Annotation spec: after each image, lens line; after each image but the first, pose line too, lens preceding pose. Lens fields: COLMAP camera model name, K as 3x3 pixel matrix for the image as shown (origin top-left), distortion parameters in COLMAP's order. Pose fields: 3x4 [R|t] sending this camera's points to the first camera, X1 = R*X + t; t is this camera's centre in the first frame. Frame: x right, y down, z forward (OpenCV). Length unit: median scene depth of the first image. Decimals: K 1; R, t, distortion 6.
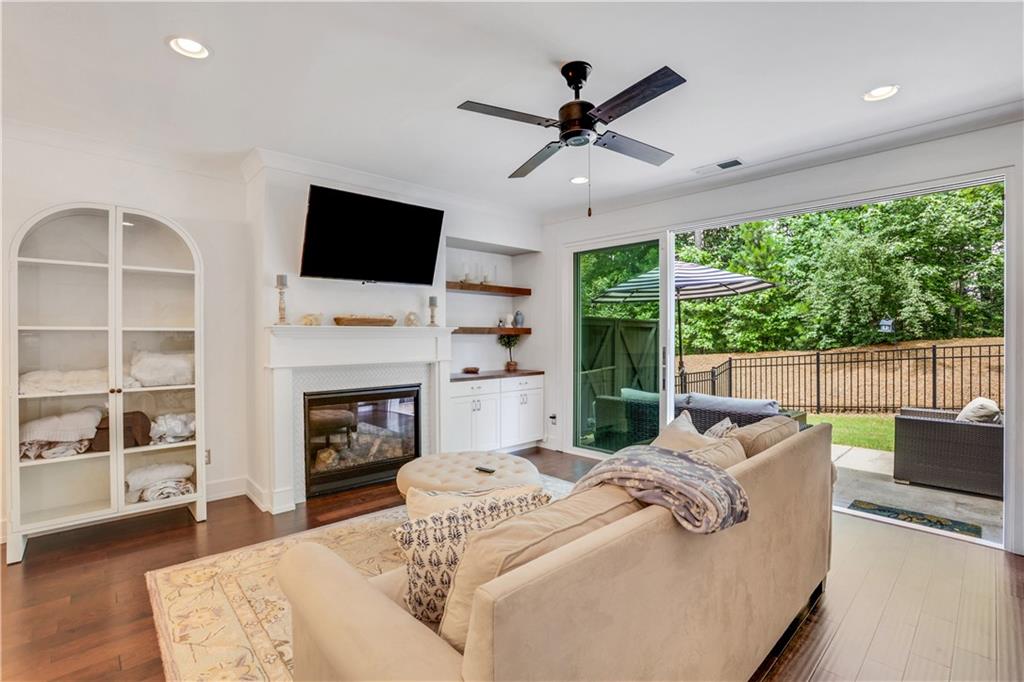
lens RADIAL K [[475.7, 0, 509.0], [0, 475.7, 336.4], [0, 0, 1]] dist [-0.068434, 0.025287]
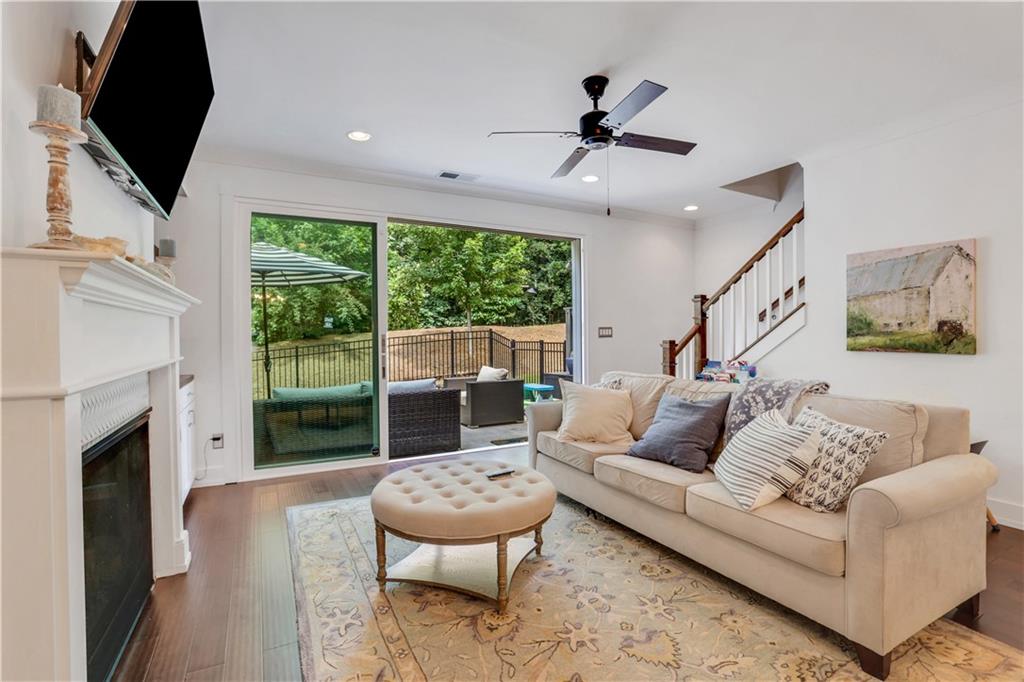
lens RADIAL K [[475.7, 0, 509.0], [0, 475.7, 336.4], [0, 0, 1]] dist [-0.068434, 0.025287]
pose [[0.260765, -0.006342, 0.965381, -0.255007], [0.006178, 0.999969, 0.004900, 0.010400], [-0.965382, 0.004686, 0.260796, 0.228108]]
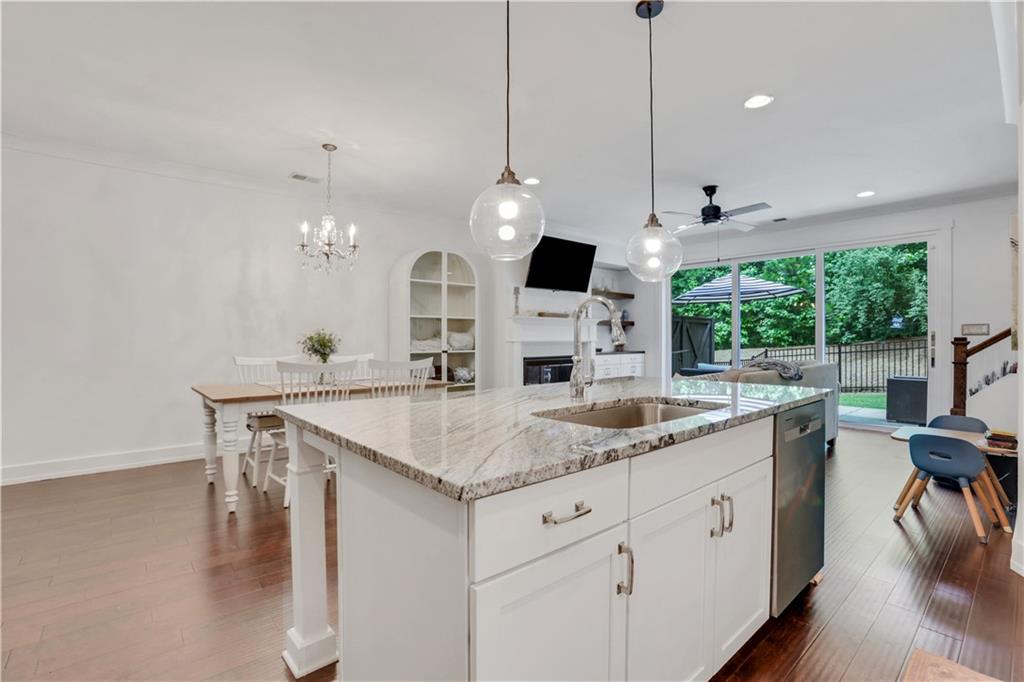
lens RADIAL K [[475.7, 0, 509.0], [0, 475.7, 336.4], [0, 0, 1]] dist [-0.068434, 0.025287]
pose [[0.999117, 0.002226, -0.041956, -0.162516], [-0.002358, 0.999992, -0.003101, 0.019767], [0.041949, 0.003198, 0.999115, -0.267886]]
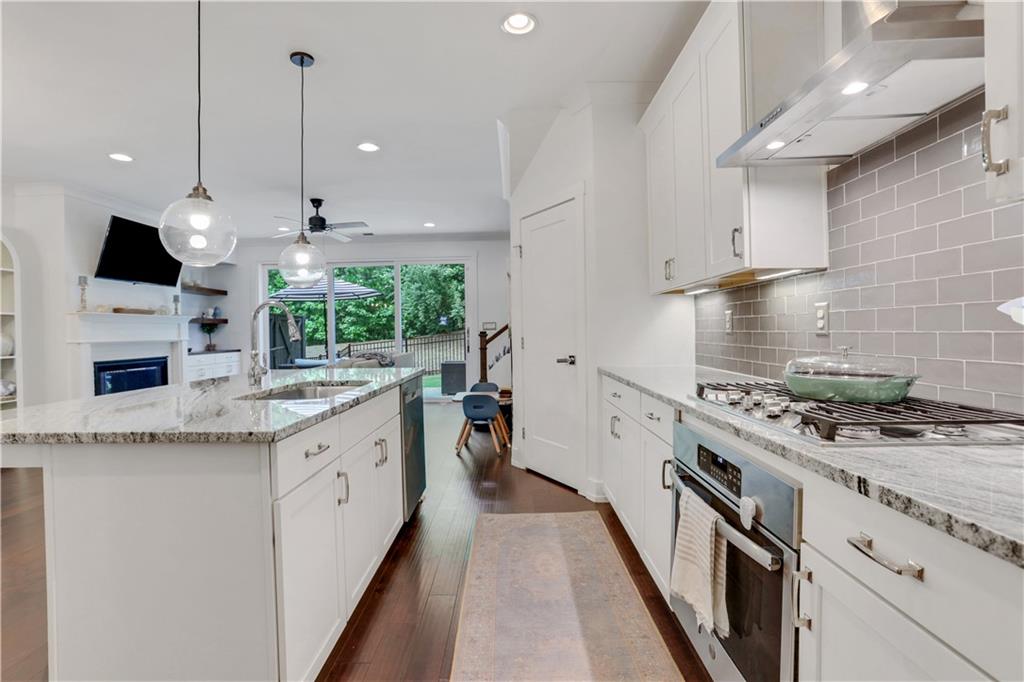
lens RADIAL K [[475.7, 0, 509.0], [0, 475.7, 336.4], [0, 0, 1]] dist [-0.068434, 0.025287]
pose [[0.692917, -0.017177, 0.720812, -0.216876], [0.015468, 0.999840, 0.008957, 0.020129], [-0.720851, 0.004943, 0.693072, -0.314081]]
